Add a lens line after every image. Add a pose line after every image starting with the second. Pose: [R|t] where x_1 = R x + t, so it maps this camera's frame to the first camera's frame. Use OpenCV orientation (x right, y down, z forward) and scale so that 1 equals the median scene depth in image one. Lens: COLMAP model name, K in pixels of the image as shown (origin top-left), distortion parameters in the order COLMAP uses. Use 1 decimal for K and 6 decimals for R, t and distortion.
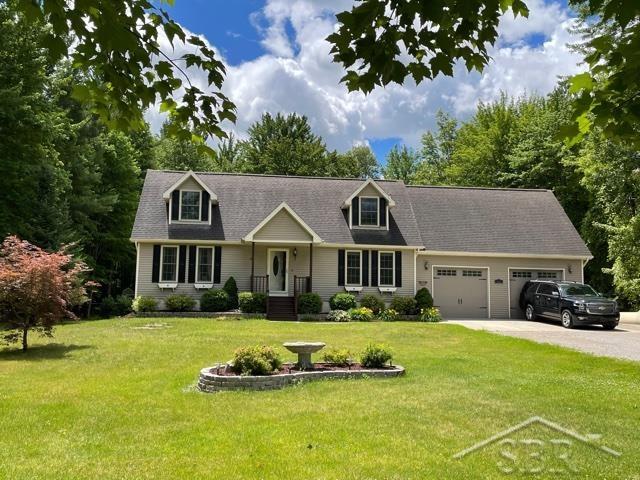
lens RADIAL K [[653.0, 0, 320.0], [0, 653.0, 240.0], [0, 0, 1]] dist [0.221001, -0.004652]
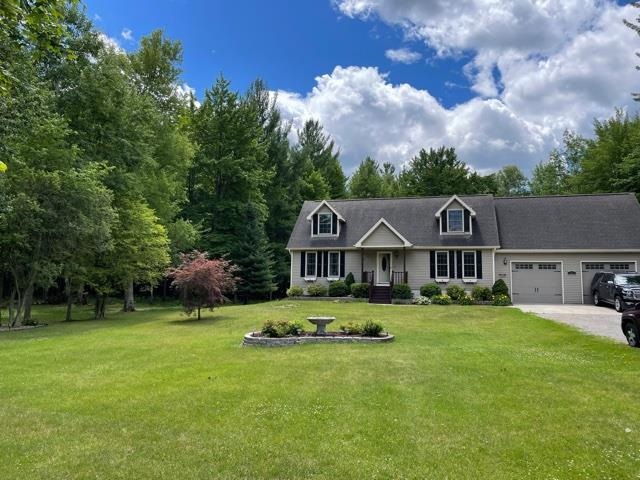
lens RADIAL K [[483.6, 0, 320.0], [0, 483.6, 240.0], [0, 0, 1]] dist [0.160479, -0.002282]
pose [[0.941311, -0.041106, -0.335027, 0.152864], [0.037702, 0.999150, -0.016658, 0.001049], [0.335427, 0.003049, 0.942061, -0.008584]]
